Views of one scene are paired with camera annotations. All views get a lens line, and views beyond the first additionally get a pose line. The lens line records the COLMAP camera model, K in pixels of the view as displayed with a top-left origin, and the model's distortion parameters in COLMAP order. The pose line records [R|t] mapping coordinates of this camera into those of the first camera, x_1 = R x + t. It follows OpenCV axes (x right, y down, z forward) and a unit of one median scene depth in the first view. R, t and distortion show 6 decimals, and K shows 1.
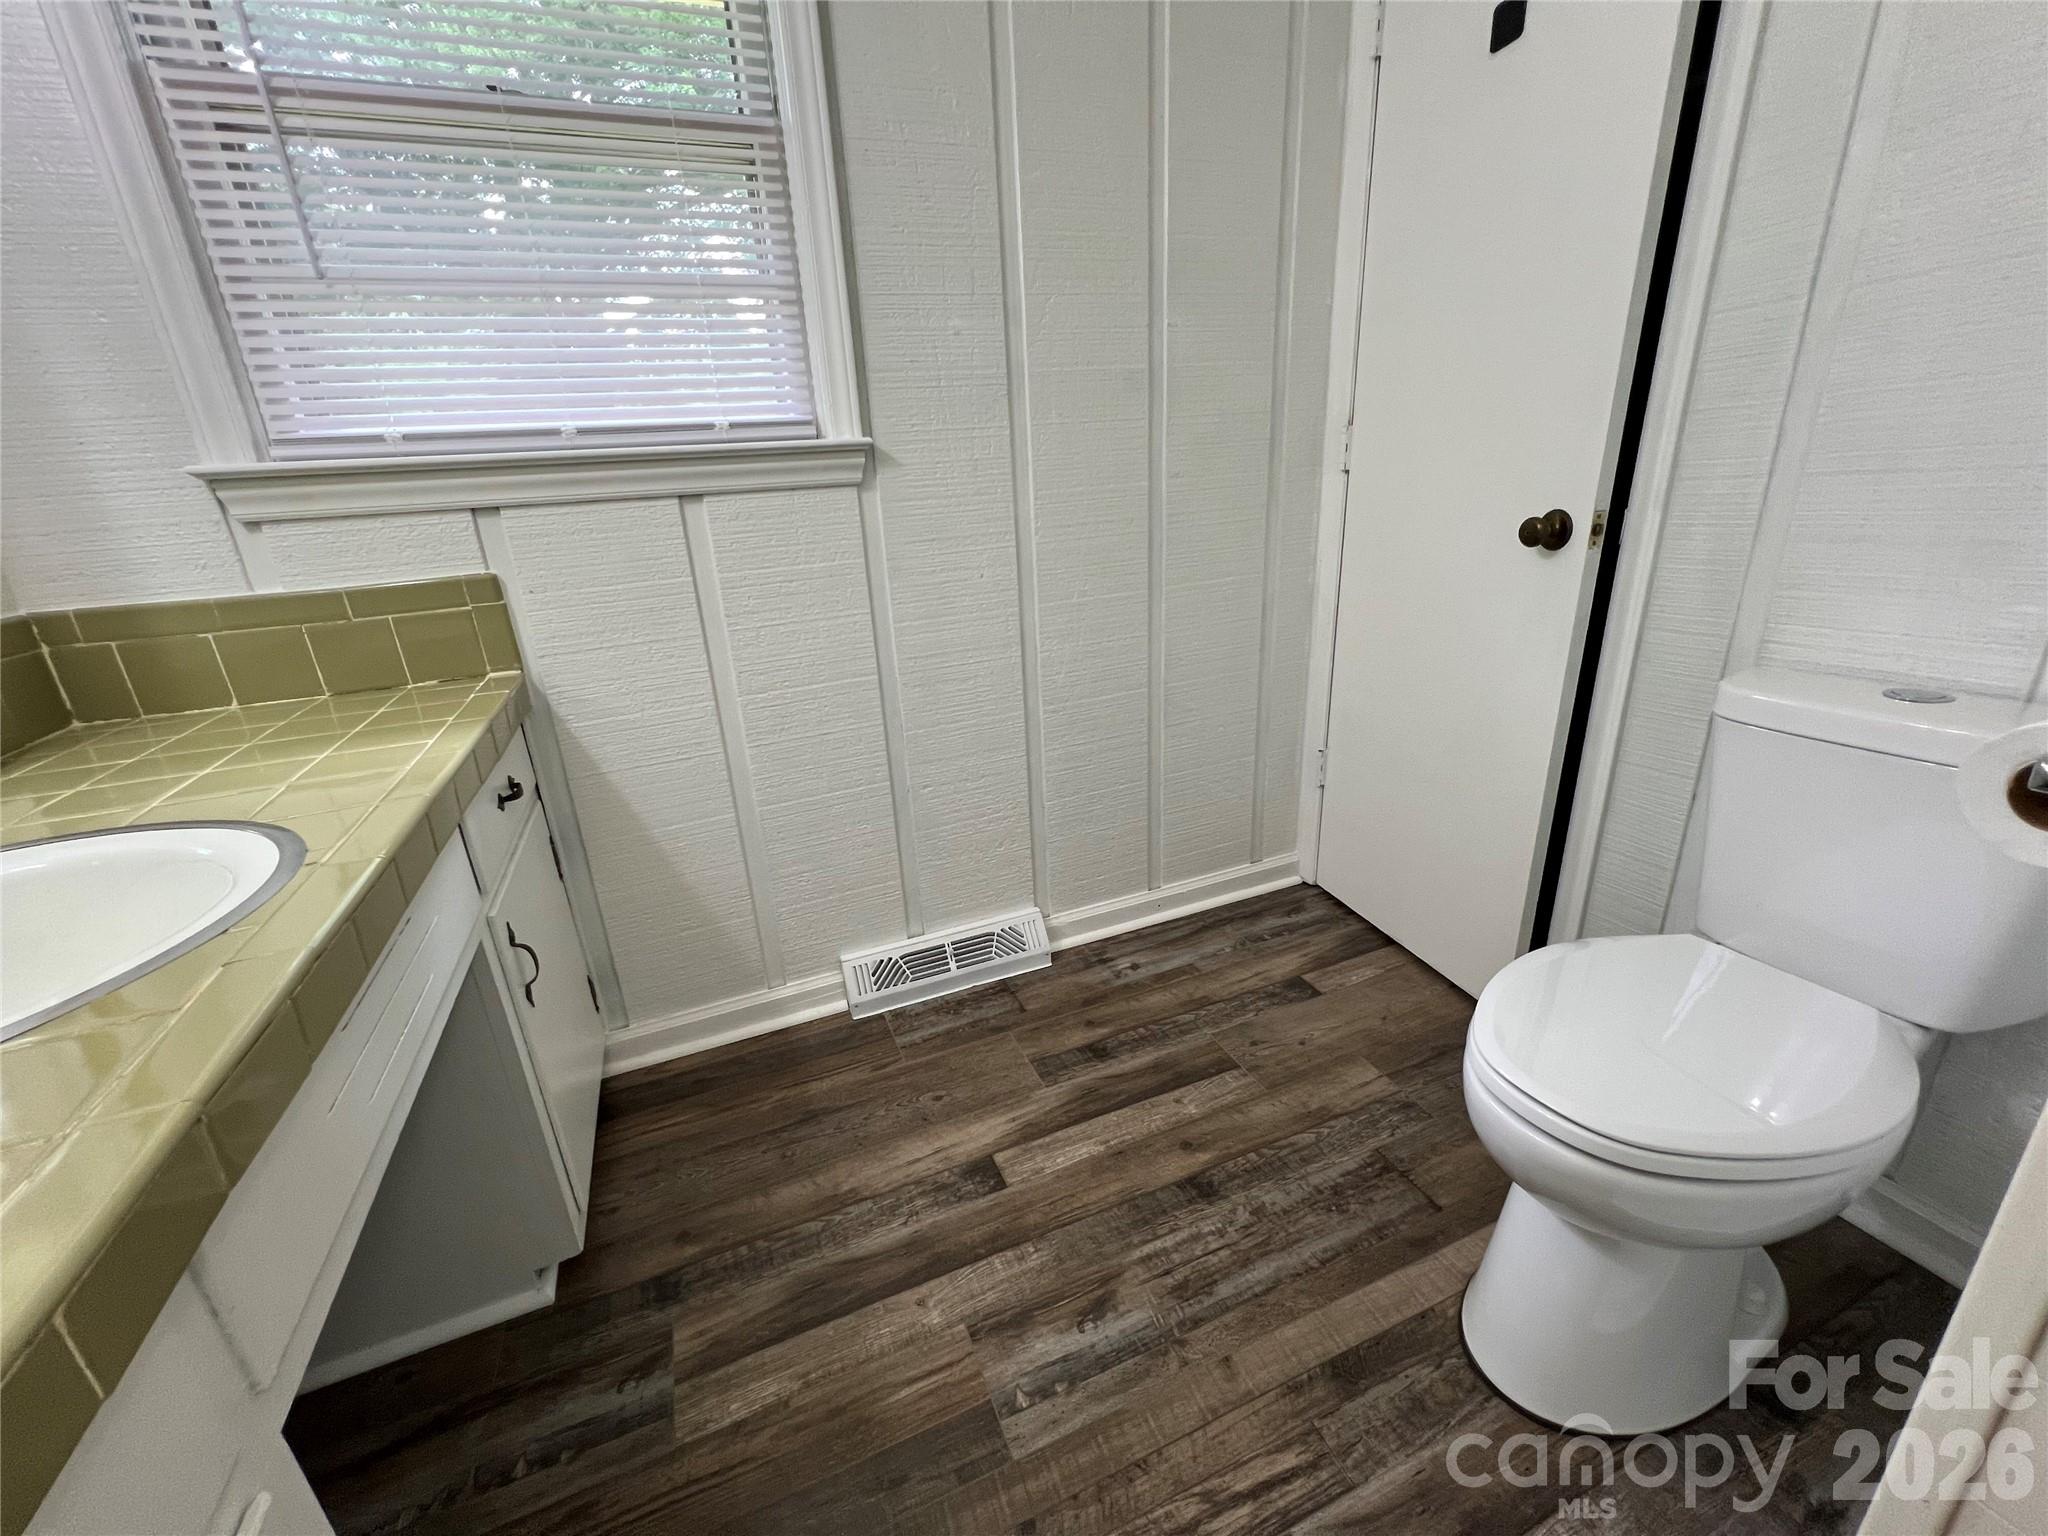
lens RADIAL K [[818.2, 0, 1018.0], [0, 818.2, 764.1], [0, 0, 1]] dist [-0.000446, -0.000063]
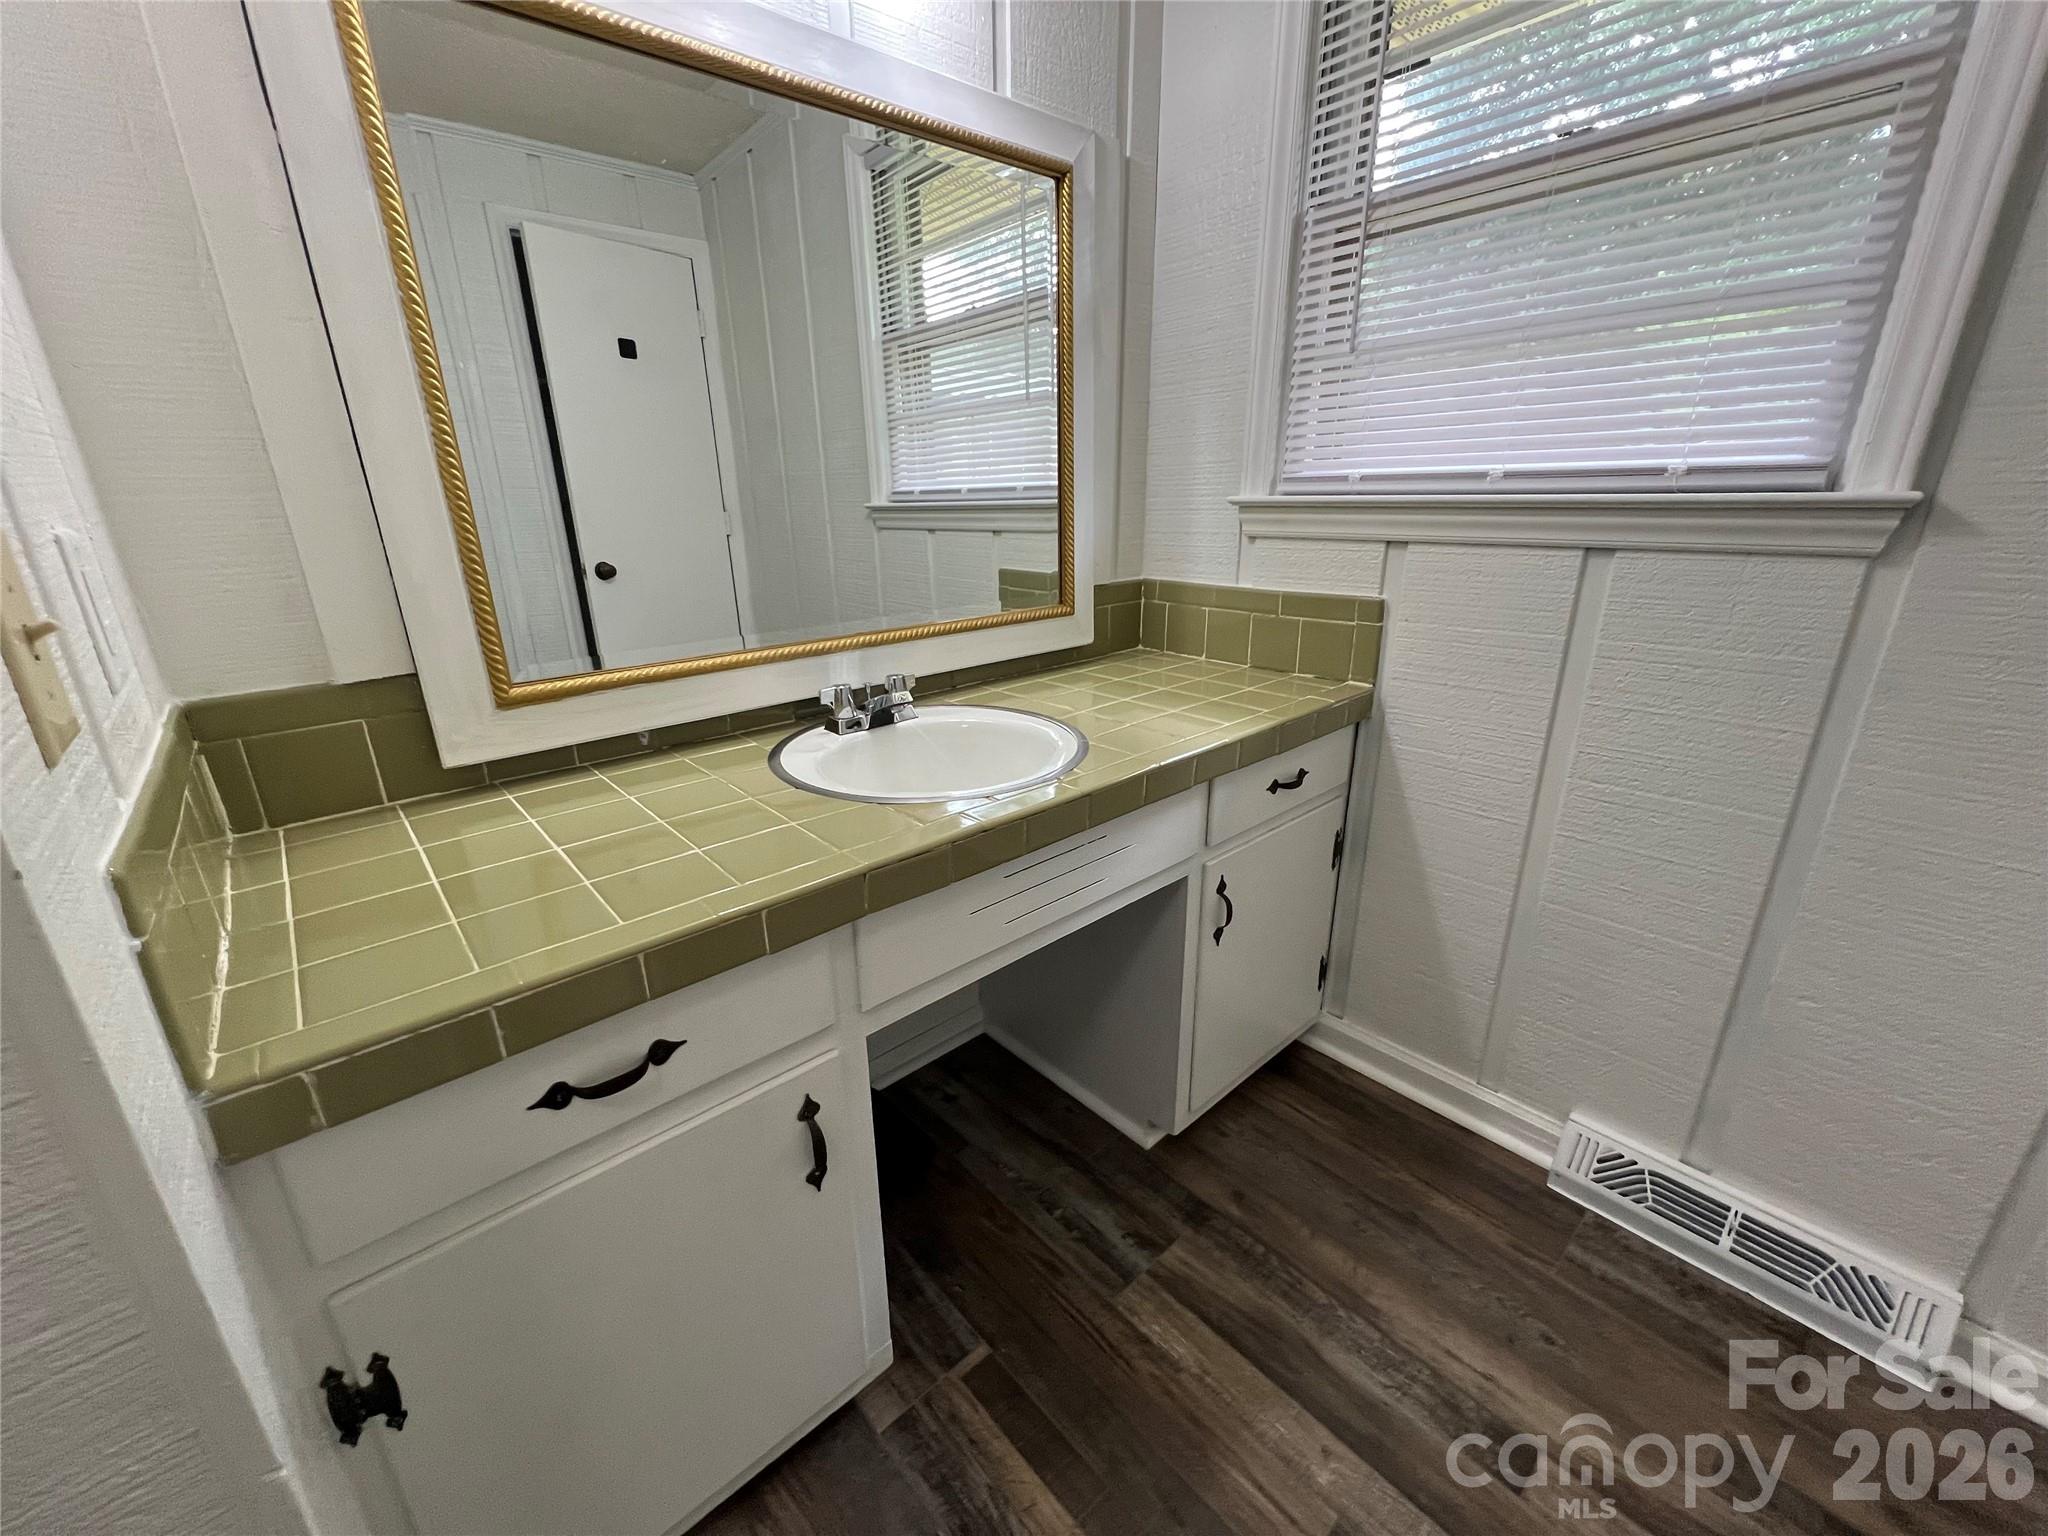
lens RADIAL K [[818.2, 0, 1018.0], [0, 818.2, 764.1], [0, 0, 1]] dist [-0.000446, -0.000063]
pose [[0.328138, 0.348196, -0.878114, 0.260113], [-0.319265, 0.915763, 0.243820, -0.138578], [0.889042, 0.200345, 0.411664, 0.135934]]
